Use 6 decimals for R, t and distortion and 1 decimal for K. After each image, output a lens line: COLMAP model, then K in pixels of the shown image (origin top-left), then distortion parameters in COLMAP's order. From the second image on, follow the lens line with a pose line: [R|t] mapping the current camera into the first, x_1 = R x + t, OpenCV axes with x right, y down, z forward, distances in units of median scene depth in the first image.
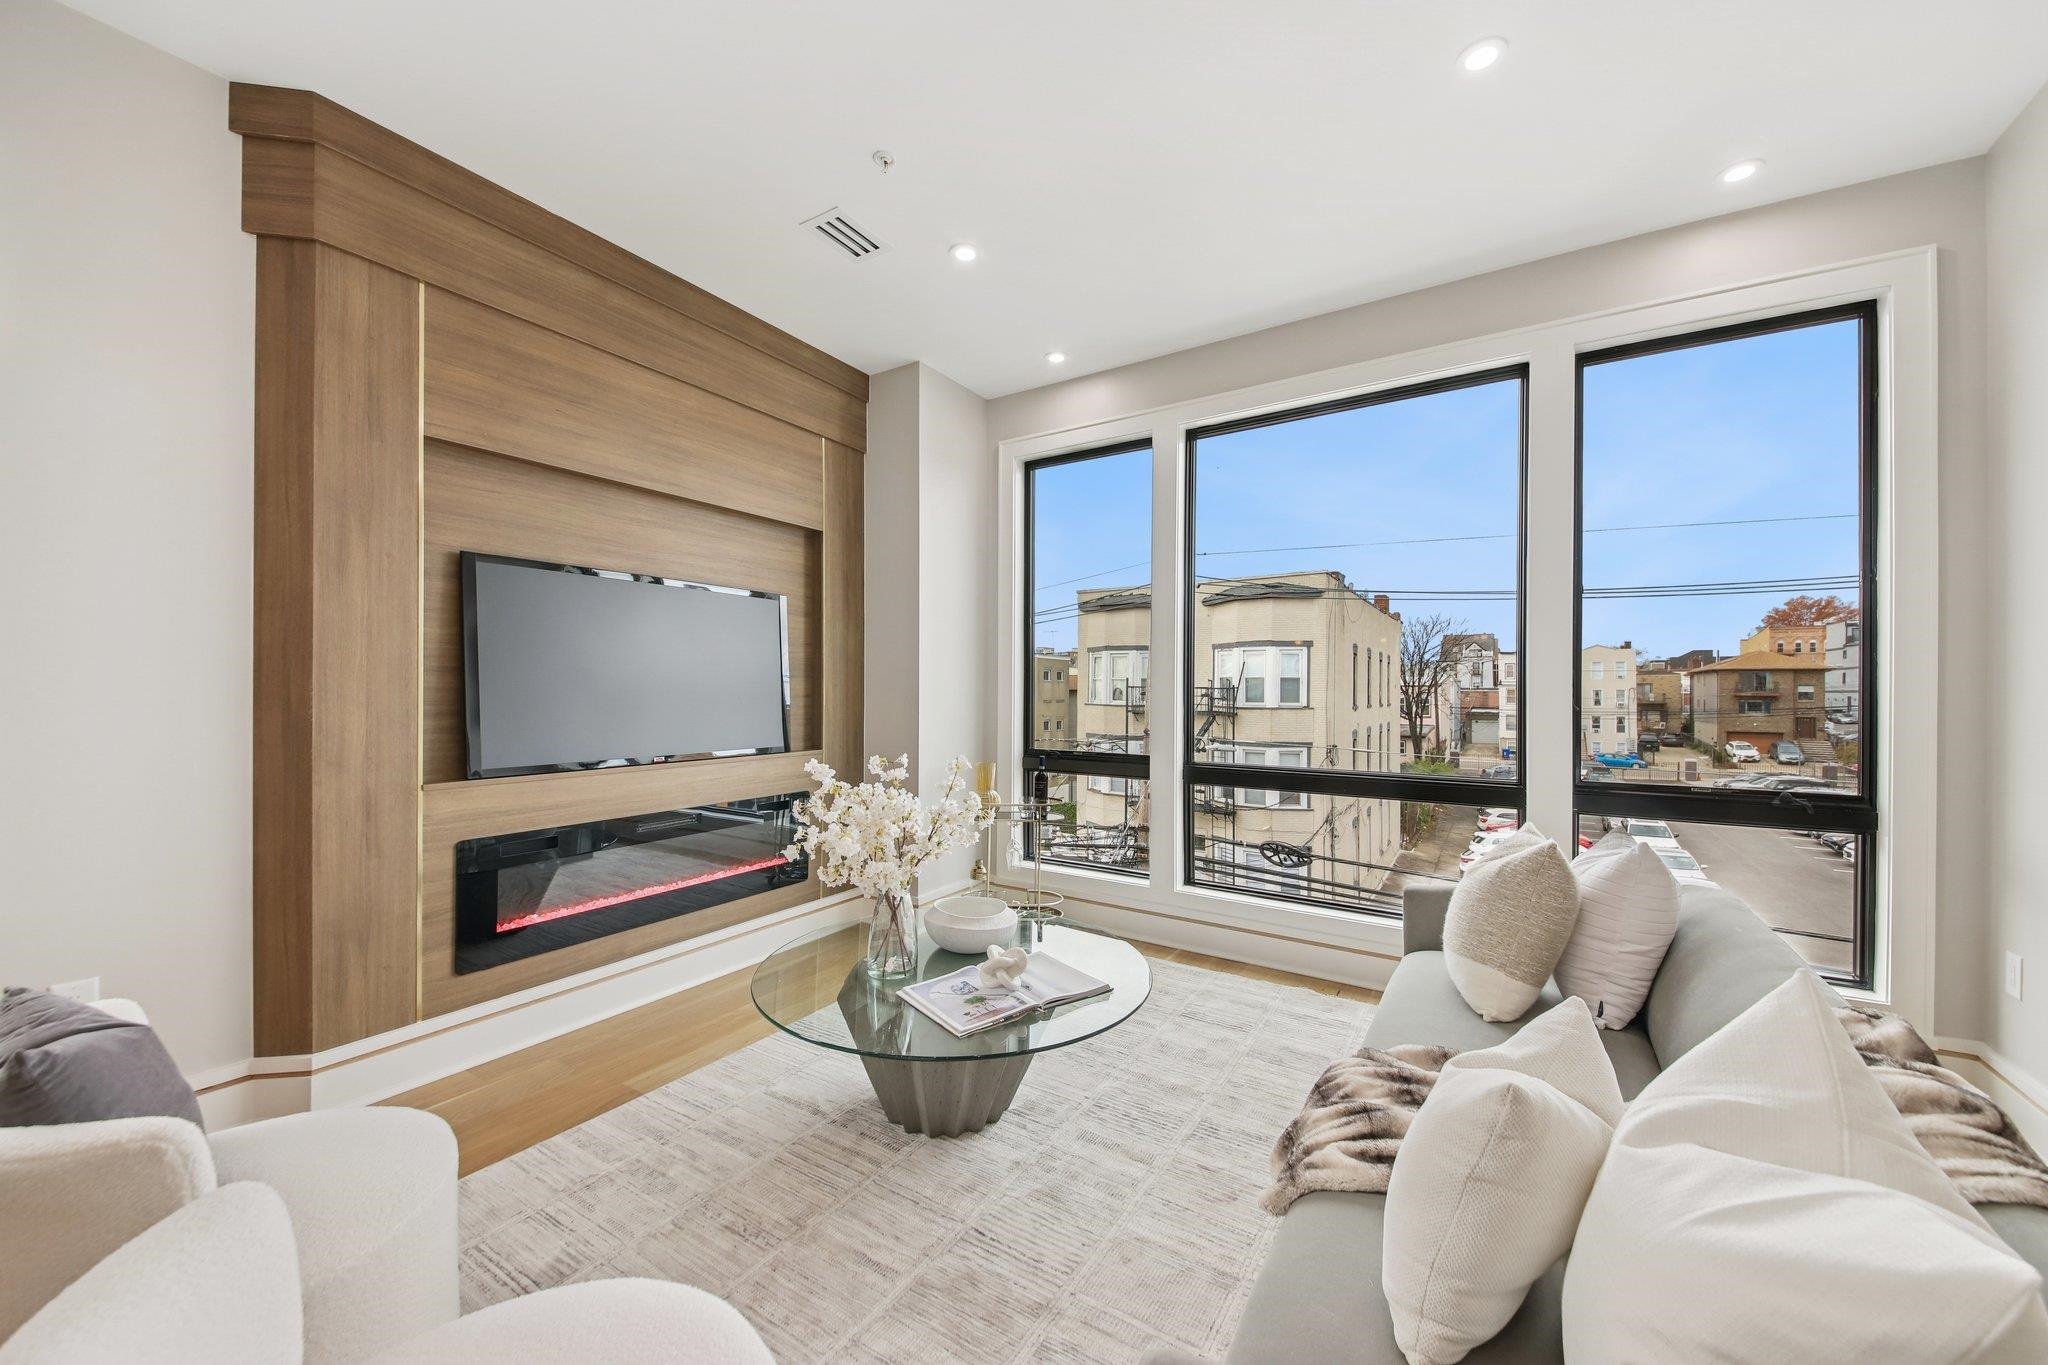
lens RADIAL K [[749.1, 0, 1021.8], [0, 749.1, 688.6], [0, 0, 1]] dist [0.053343, -0.027186]
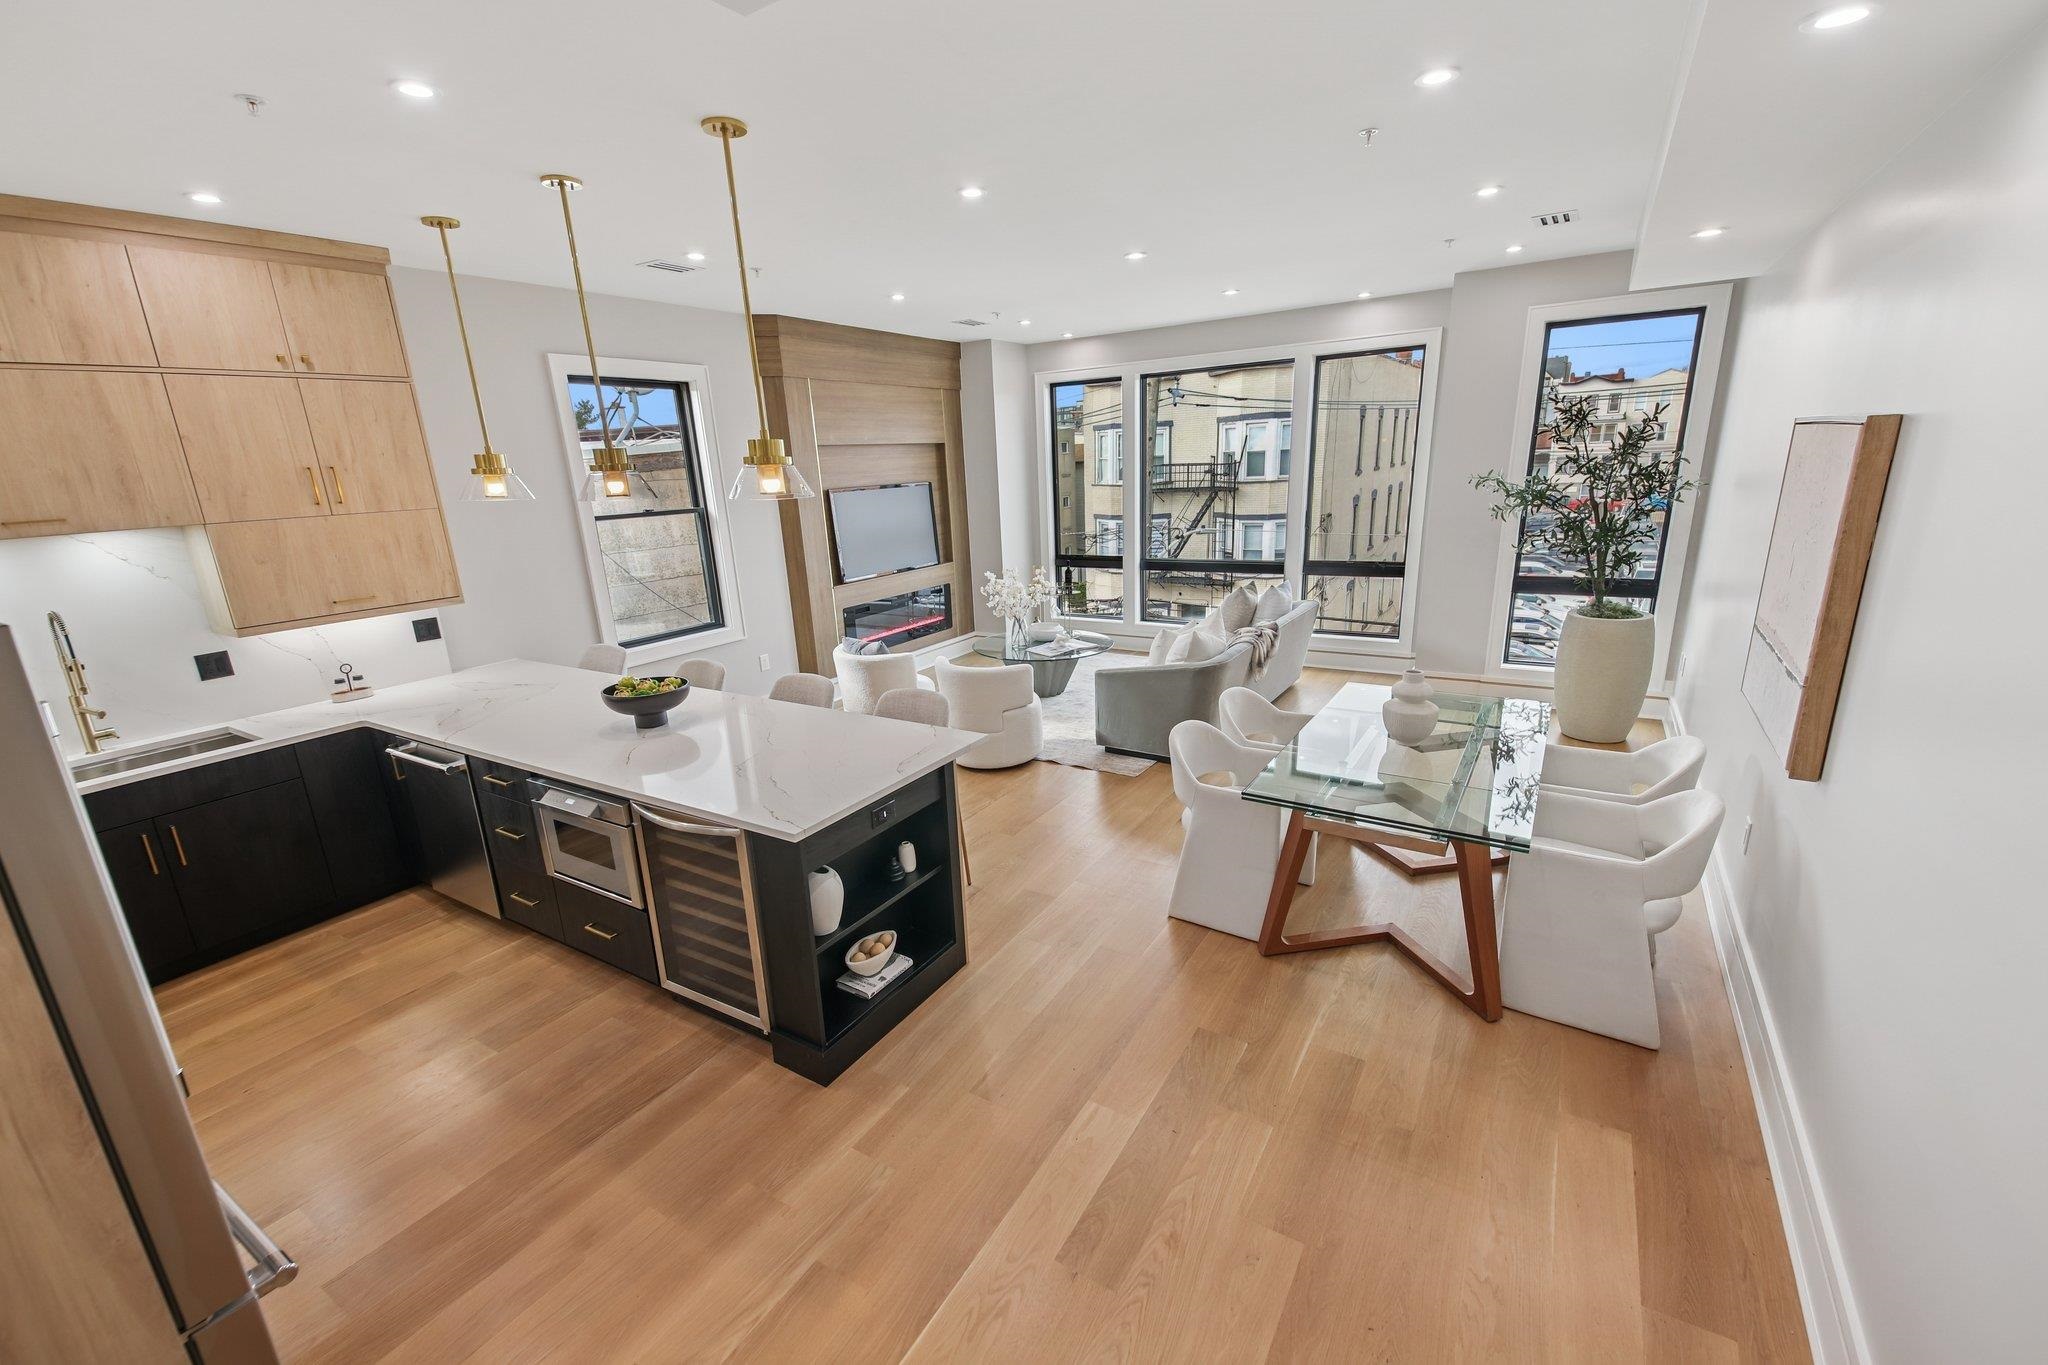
lens RADIAL K [[859.1, 0, 1015.9], [0, 859.1, 700.2], [0, 0, 1]] dist [0.074097, -0.037589]
pose [[0.998672, -0.048968, -0.015995, -0.085956], [0.051487, 0.958923, 0.278954, -0.186487], [0.001678, -0.279407, 0.960171, -1.222332]]
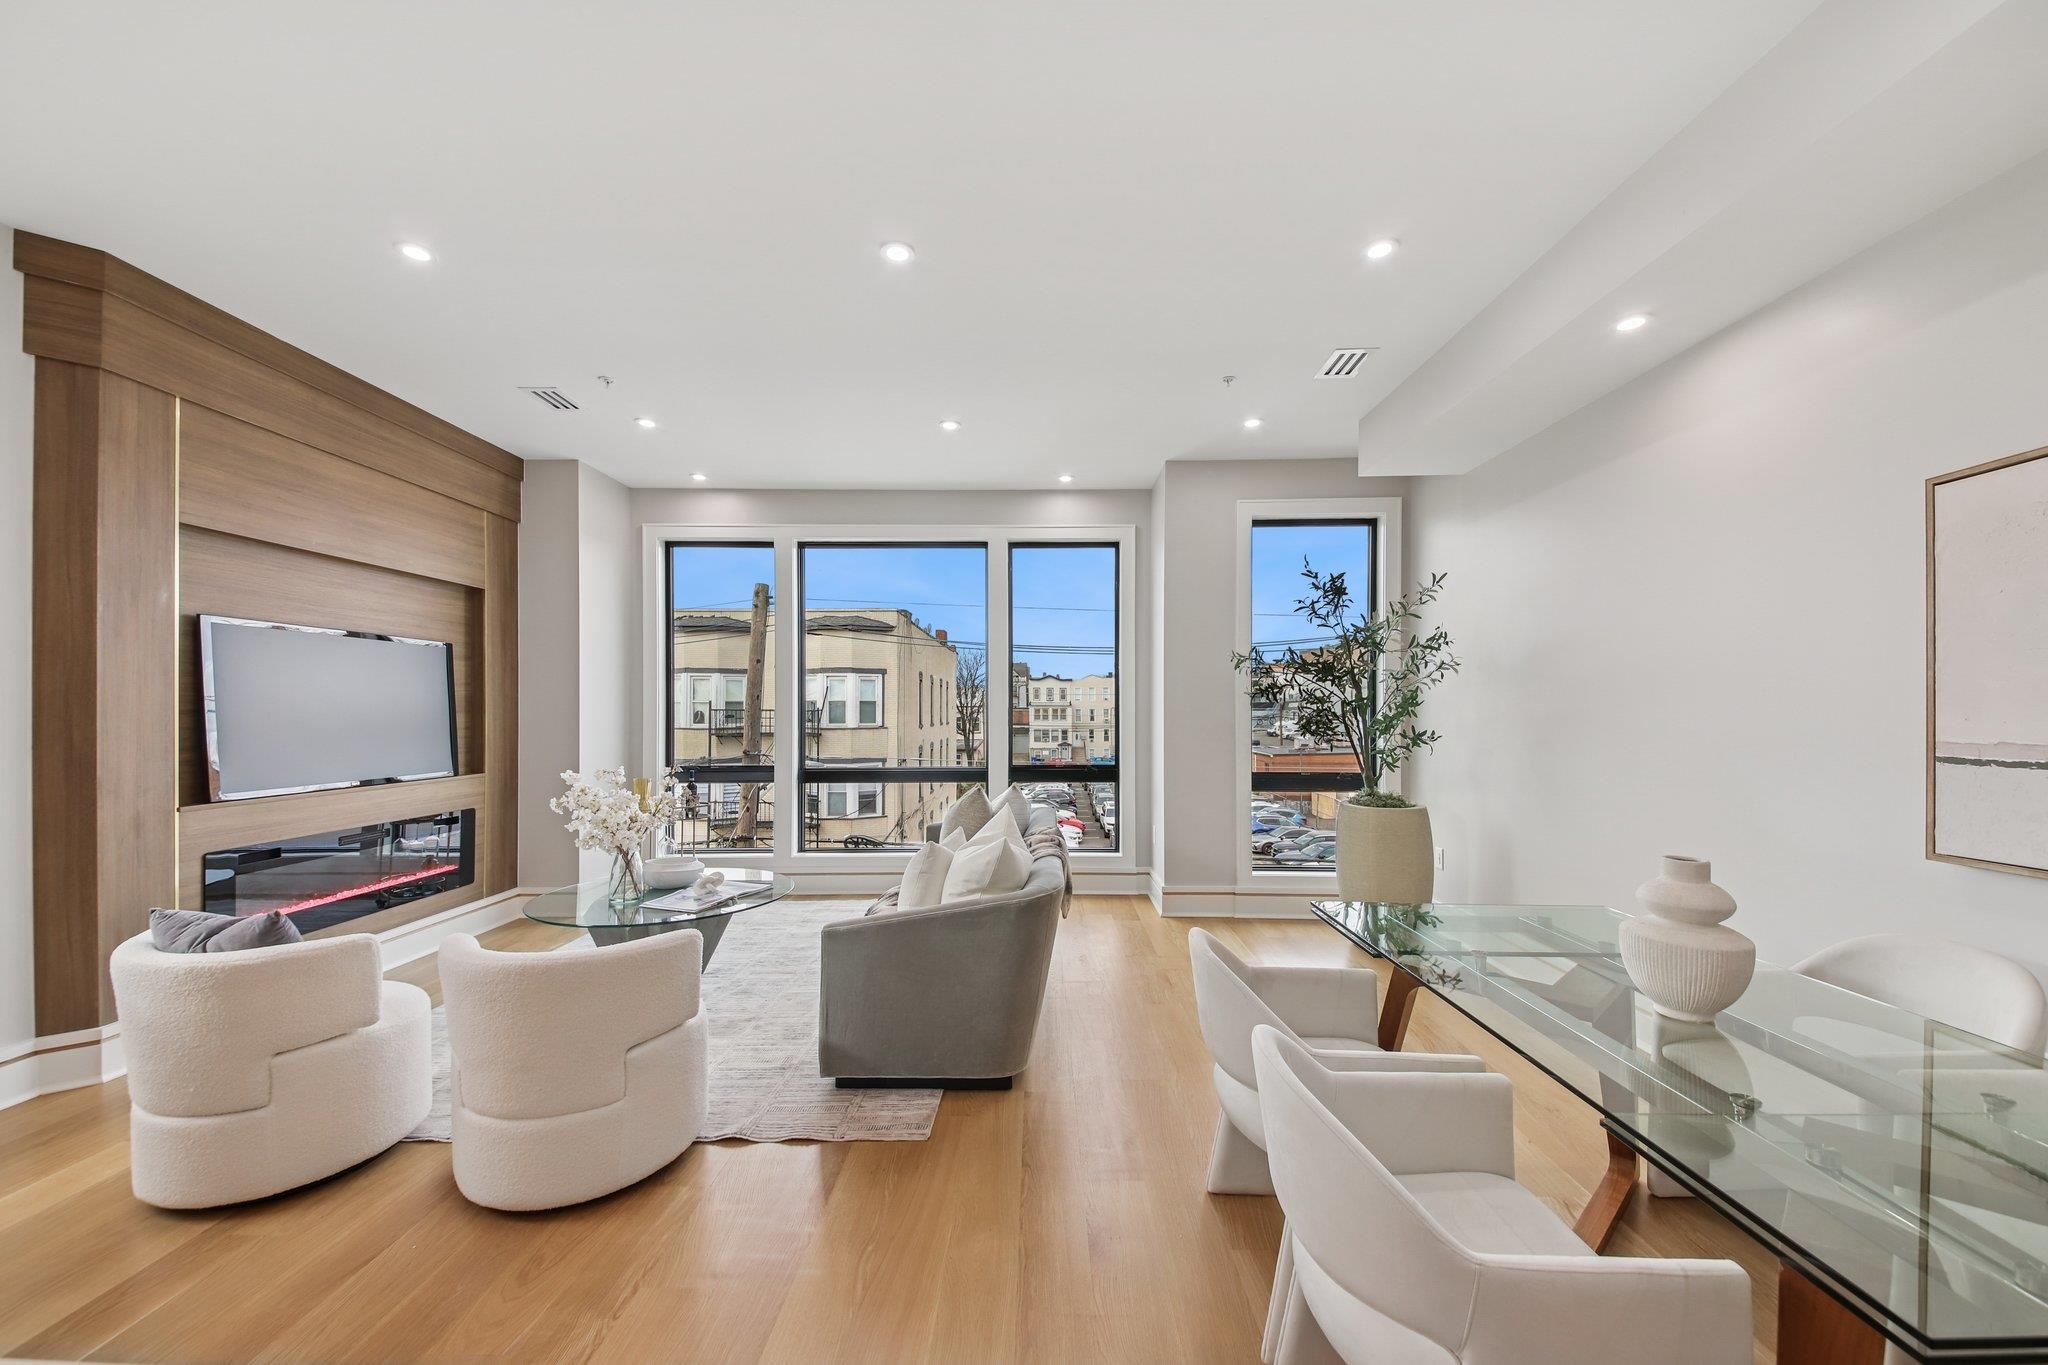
lens RADIAL K [[748.3, 0, 1055.9], [0, 748.3, 708.5], [0, 0, 1]] dist [0.000520, -0.008590]
pose [[0.832076, -0.005543, 0.554634, -0.167667], [0.005858, 0.999982, 0.001205, -0.016366], [-0.554631, 0.002247, 0.832093, -0.477476]]
